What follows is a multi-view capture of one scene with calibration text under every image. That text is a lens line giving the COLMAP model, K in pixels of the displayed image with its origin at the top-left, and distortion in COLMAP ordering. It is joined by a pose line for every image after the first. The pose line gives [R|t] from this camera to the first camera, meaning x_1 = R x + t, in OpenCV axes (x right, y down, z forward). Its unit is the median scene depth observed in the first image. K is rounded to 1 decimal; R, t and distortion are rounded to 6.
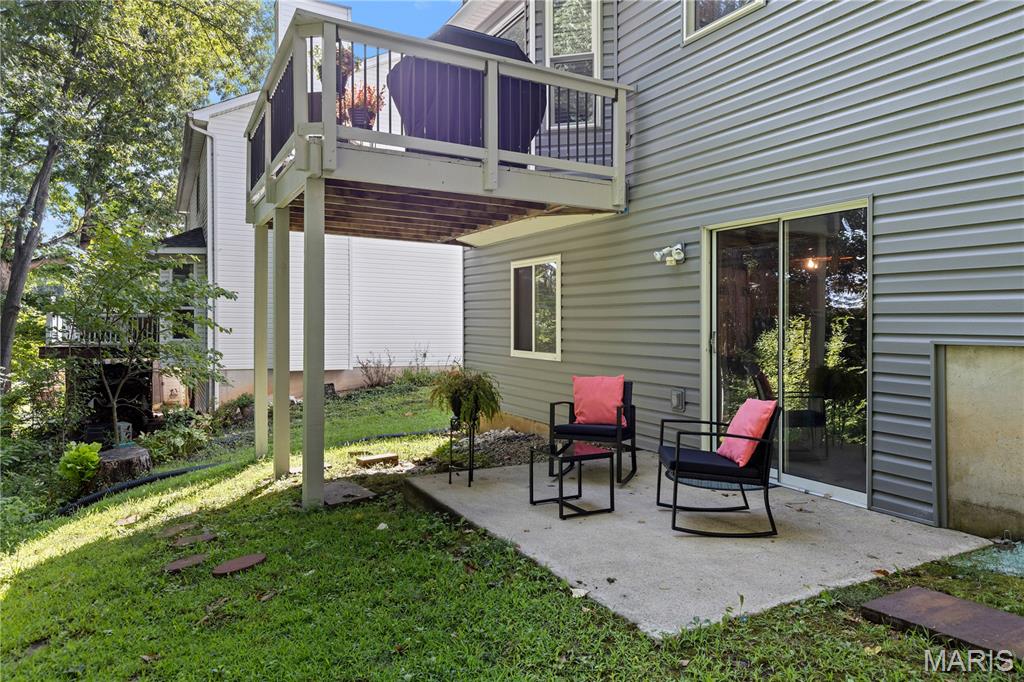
lens RADIAL K [[672.9, 0, 538.3], [0, 672.9, 398.0], [0, 0, 1]] dist [0.005889, 0.000157]
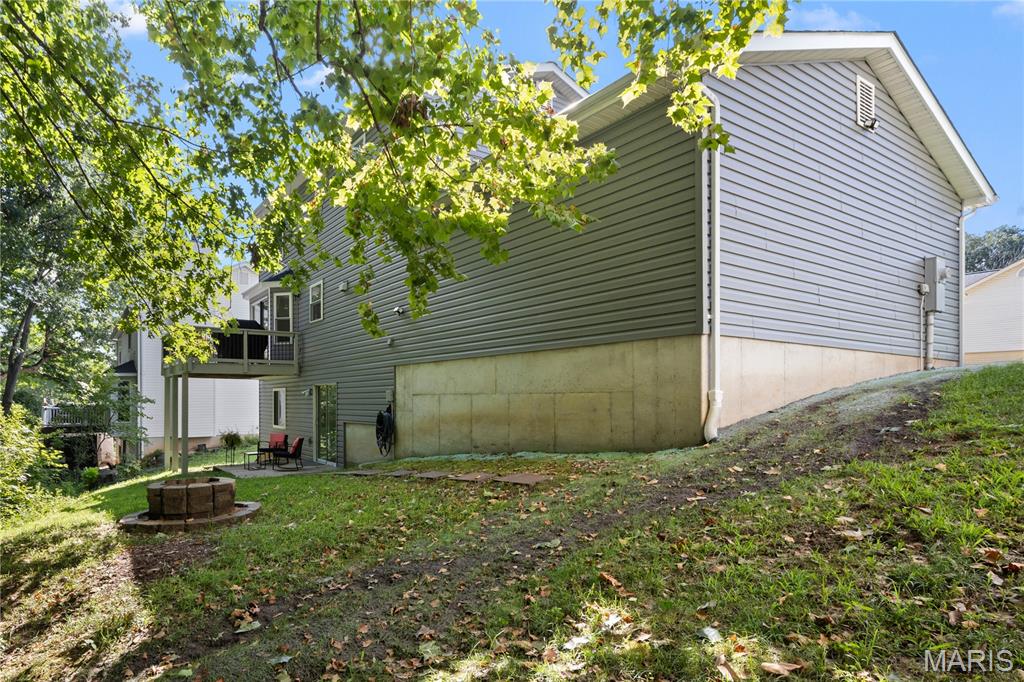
lens RADIAL K [[568.8, 0, 415.4], [0, 568.8, 411.4], [0, 0, 1]] dist [-0.000029, -0.000390]
pose [[0.999401, -0.017107, 0.030072, 0.540795], [0.019750, 0.995754, -0.089911, 0.095839], [-0.028406, 0.090451, 0.995496, -1.363826]]
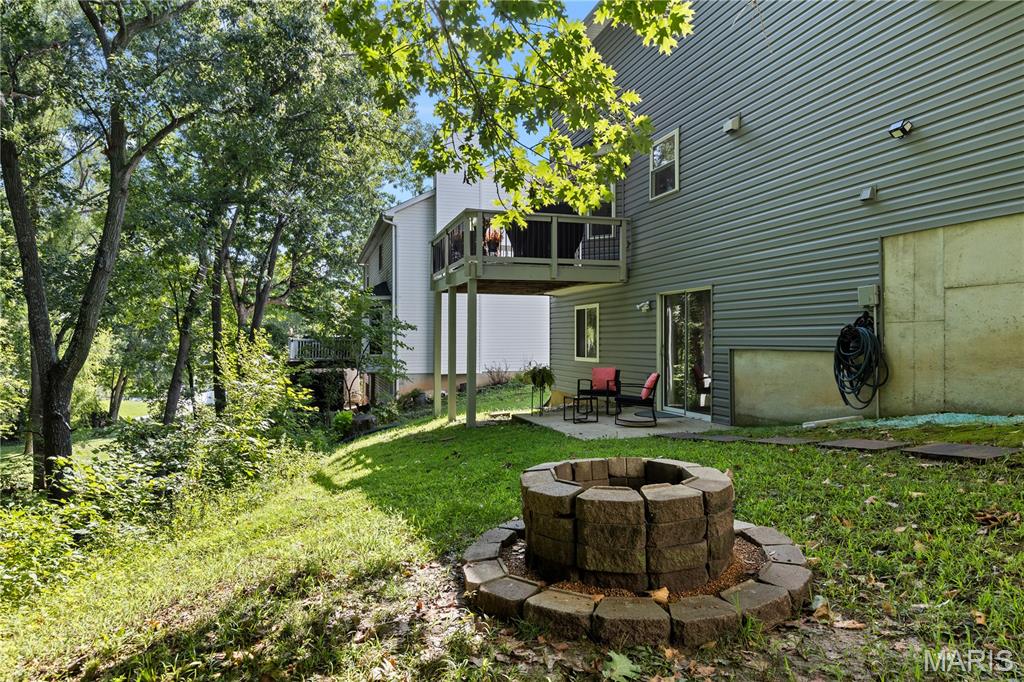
lens RADIAL K [[626.7, 0, 512.0], [0, 626.7, 341.0], [0, 0, 1]] dist [0.023682, 0.000026]
pose [[0.978036, -0.019544, -0.207517, 0.174561], [-0.002497, 0.994424, -0.105424, 0.074351], [0.208420, 0.103627, 0.972534, -0.767899]]
